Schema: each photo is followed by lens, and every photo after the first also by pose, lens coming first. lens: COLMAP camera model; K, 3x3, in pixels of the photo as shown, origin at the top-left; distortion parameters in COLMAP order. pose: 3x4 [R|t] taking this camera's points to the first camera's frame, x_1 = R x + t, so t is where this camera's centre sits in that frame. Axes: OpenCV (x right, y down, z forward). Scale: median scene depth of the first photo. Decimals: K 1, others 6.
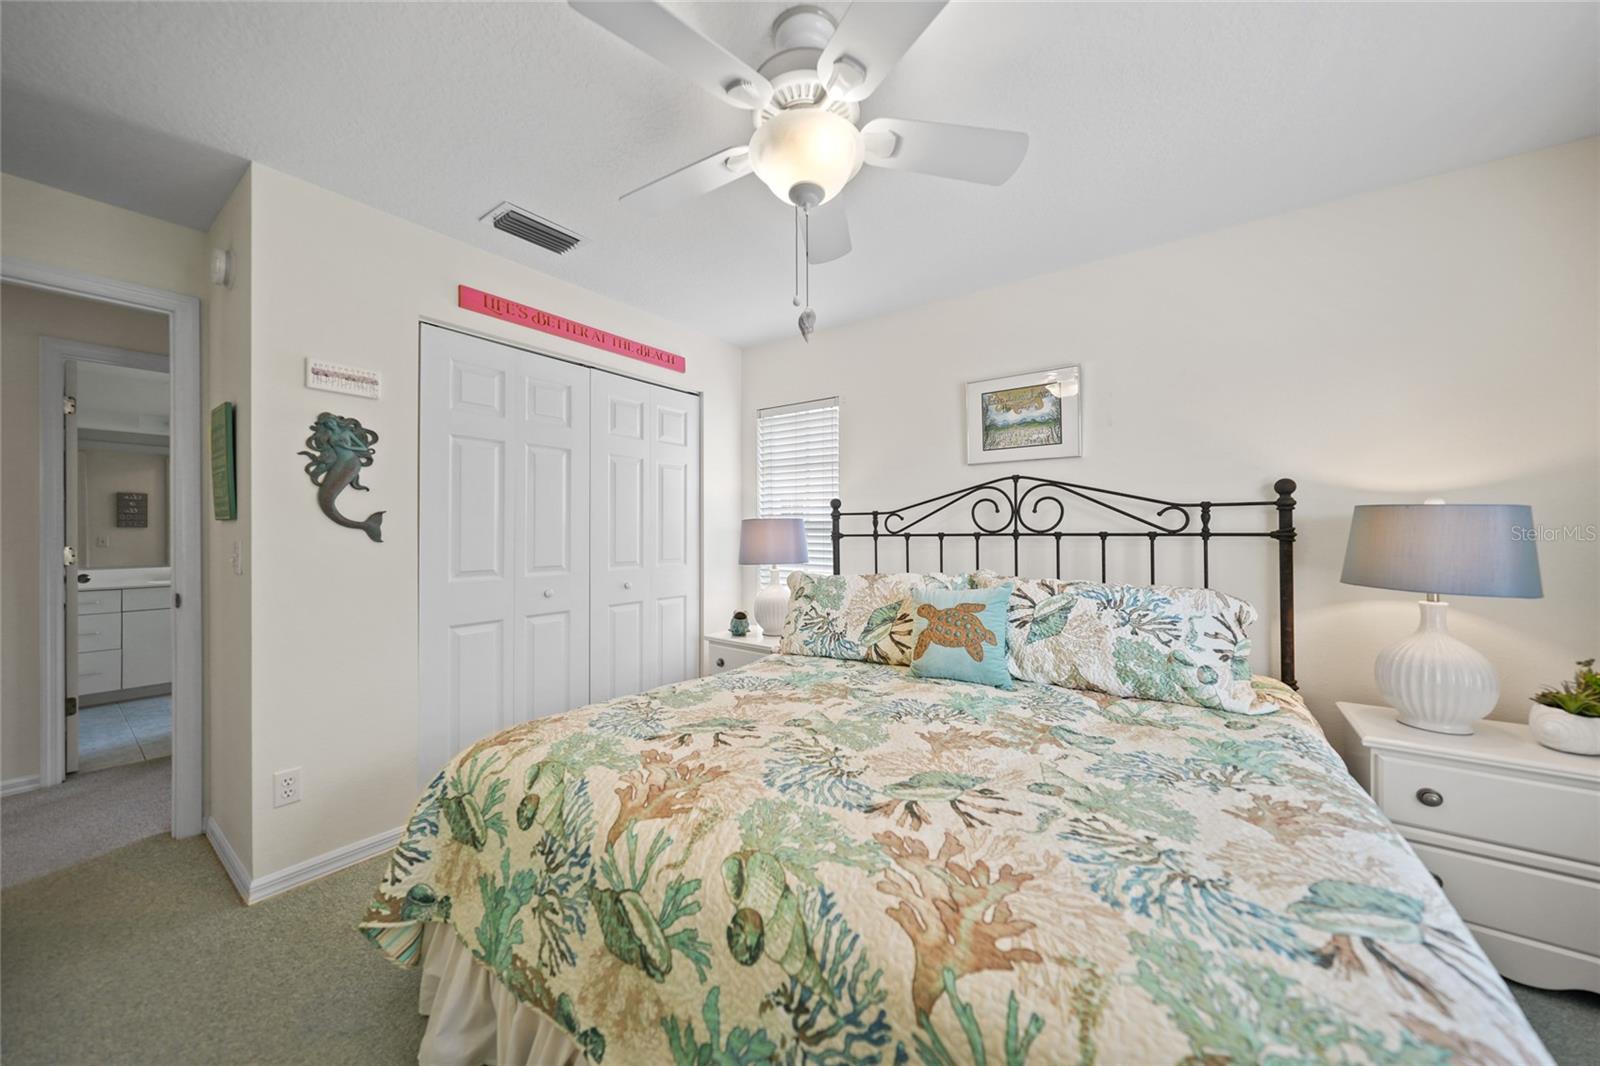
lens RADIAL K [[564.8, 0, 803.0], [0, 564.8, 529.3], [0, 0, 1]] dist [-0.006516, 0.000743]
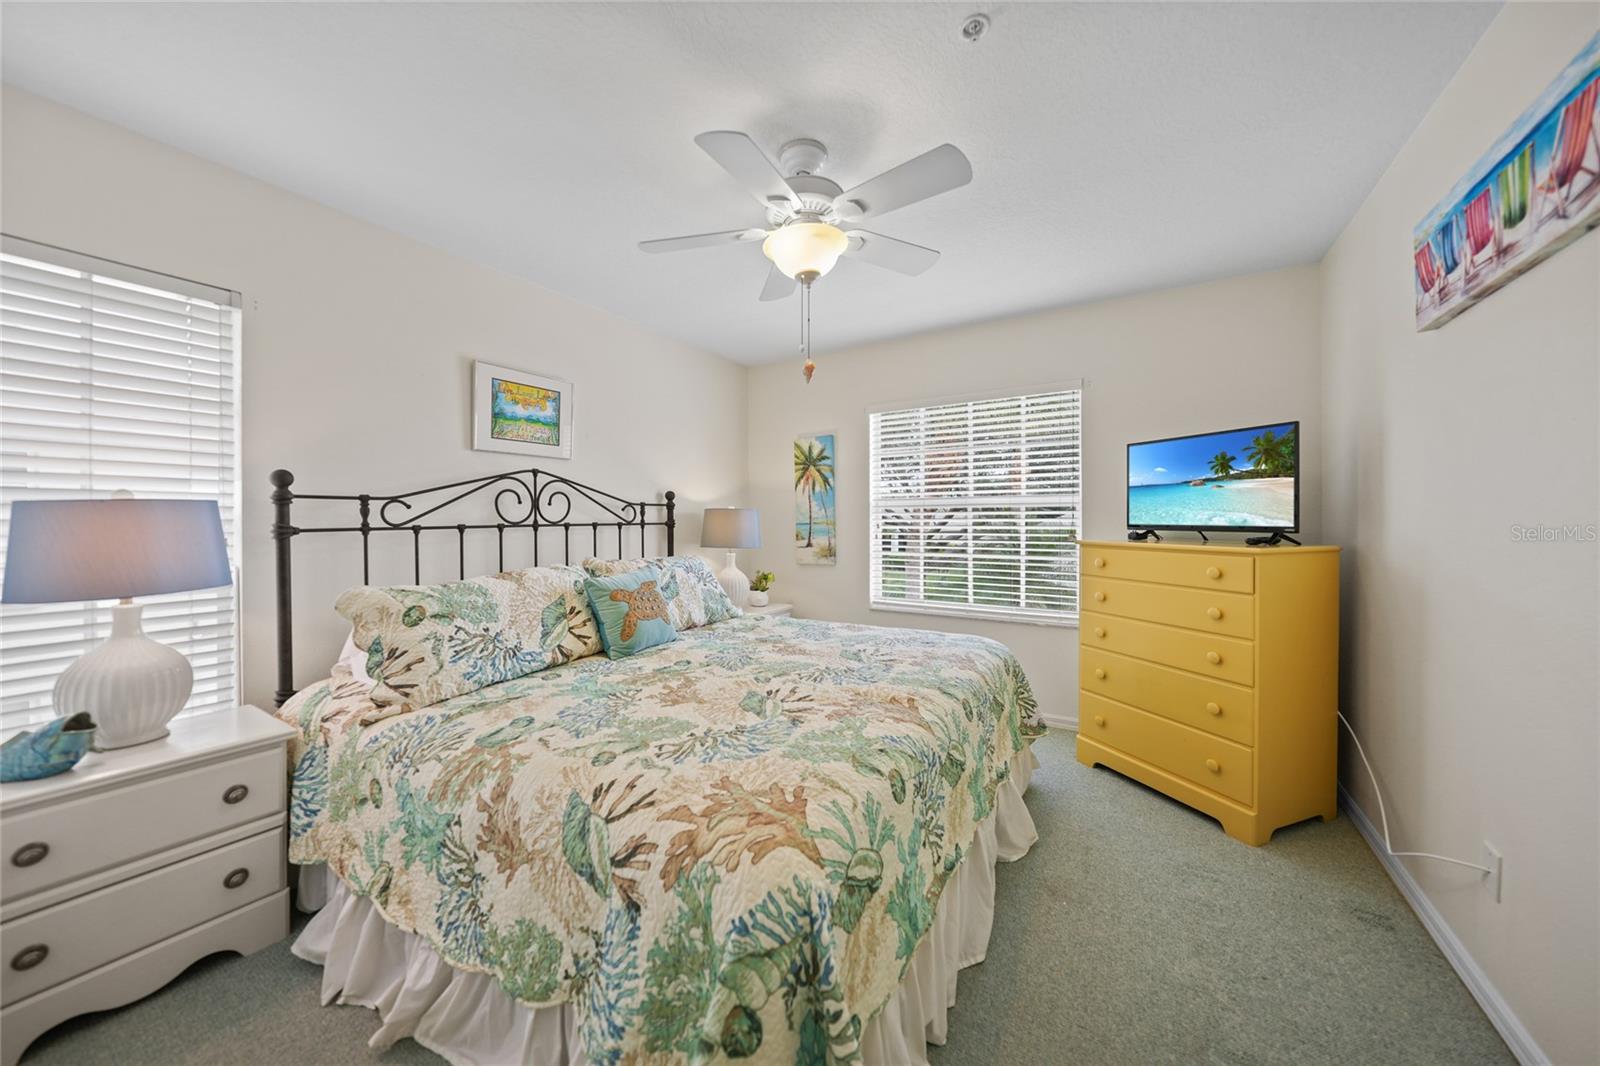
lens RADIAL K [[564.8, 0, 807.4], [0, 564.8, 516.2], [0, 0, 1]] dist [-0.006516, 0.000743]
pose [[-0.085132, 0.011976, 0.996298, -0.726182], [0.007678, 0.999906, -0.011364, 0.007652], [-0.996340, 0.006682, -0.085216, 0.603218]]
